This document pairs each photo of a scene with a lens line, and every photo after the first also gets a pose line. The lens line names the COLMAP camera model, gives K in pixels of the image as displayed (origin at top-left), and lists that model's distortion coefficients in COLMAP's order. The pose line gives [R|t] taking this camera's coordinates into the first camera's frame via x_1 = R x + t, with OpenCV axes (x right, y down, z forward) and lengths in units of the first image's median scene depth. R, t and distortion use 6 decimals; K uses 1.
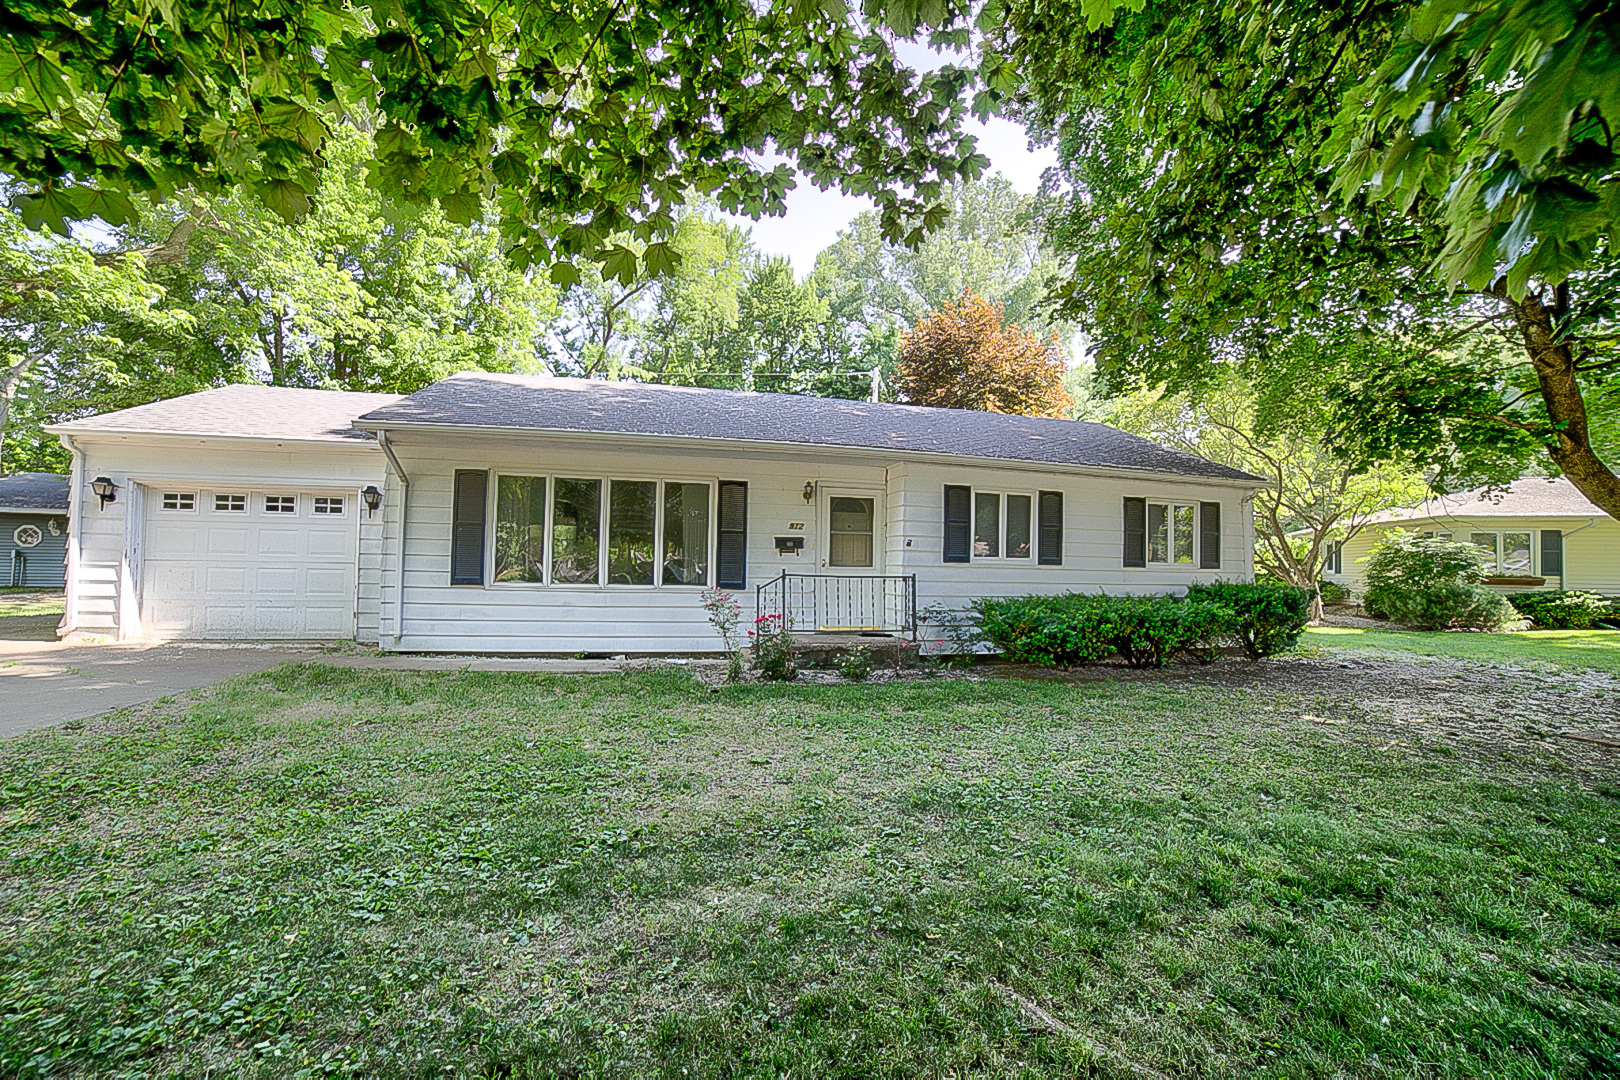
lens RADIAL K [[647.6, 0, 825.6], [0, 647.6, 547.6], [0, 0, 1]] dist [-0.042128, 0.000296]
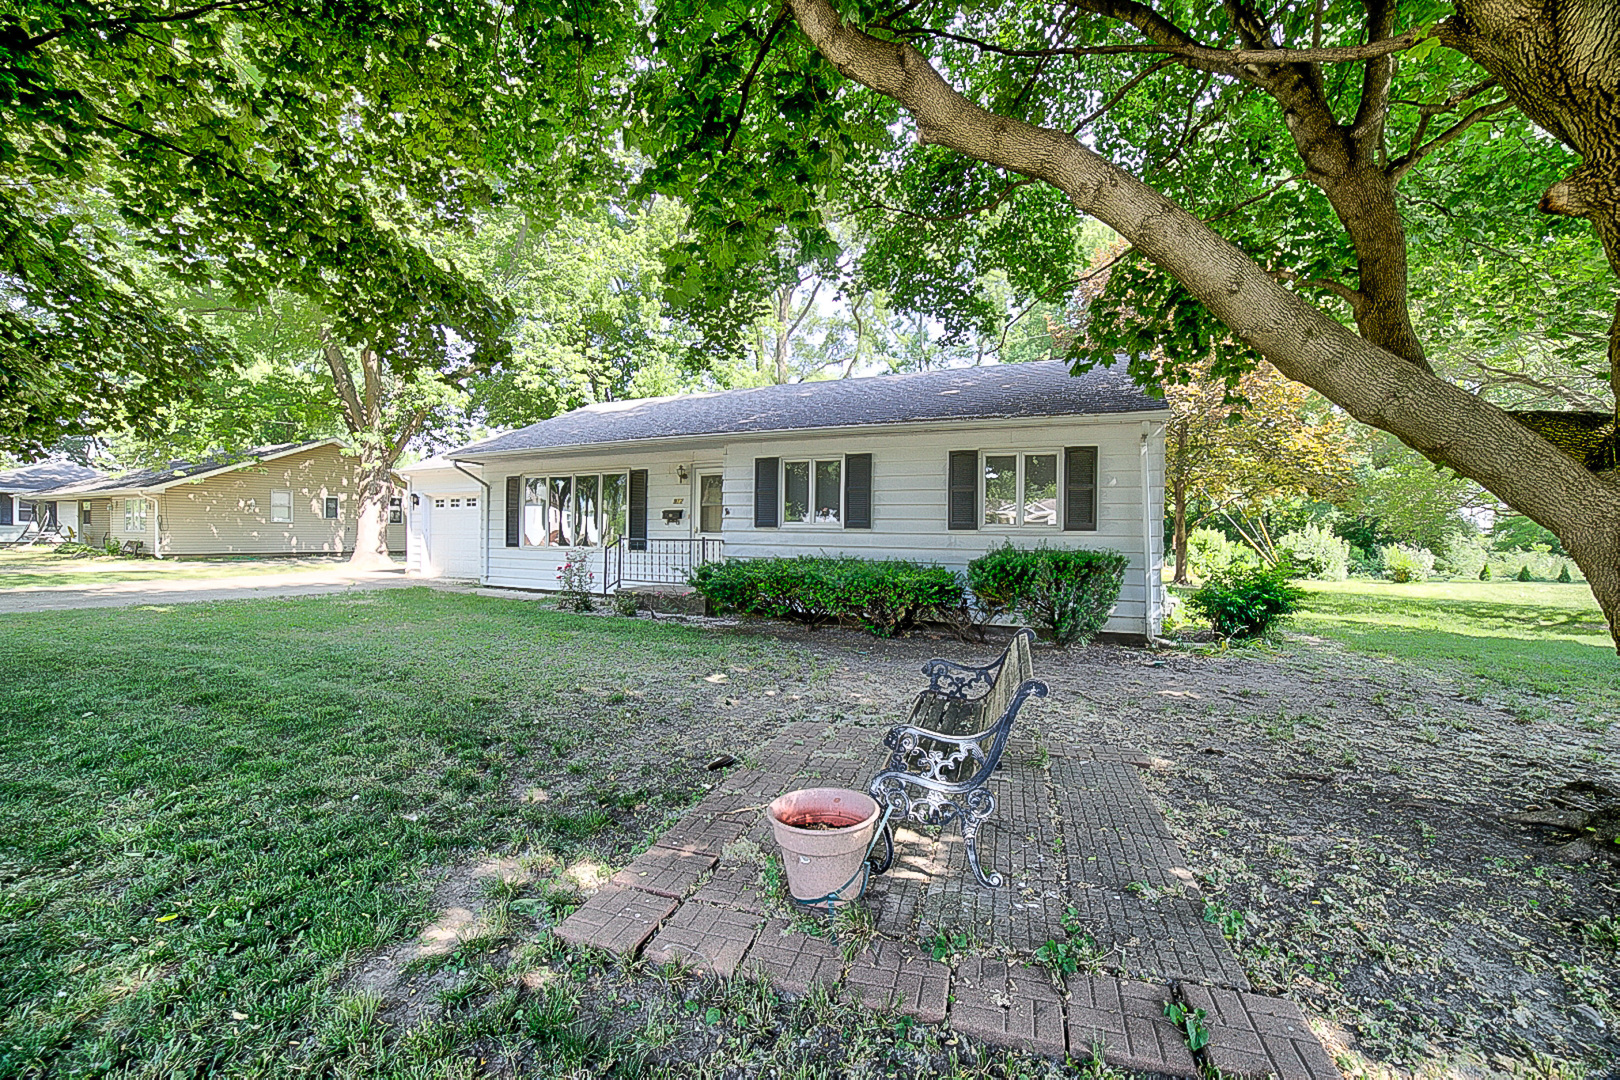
lens RADIAL K [[647.6, 0, 825.6], [0, 647.6, 547.6], [0, 0, 1]] dist [-0.042128, 0.000296]
pose [[0.775399, 0.000695, -0.631472, 0.978518], [0.023877, 0.999252, 0.030419, 0.025995], [0.631020, -0.038664, 0.774802, 0.197430]]
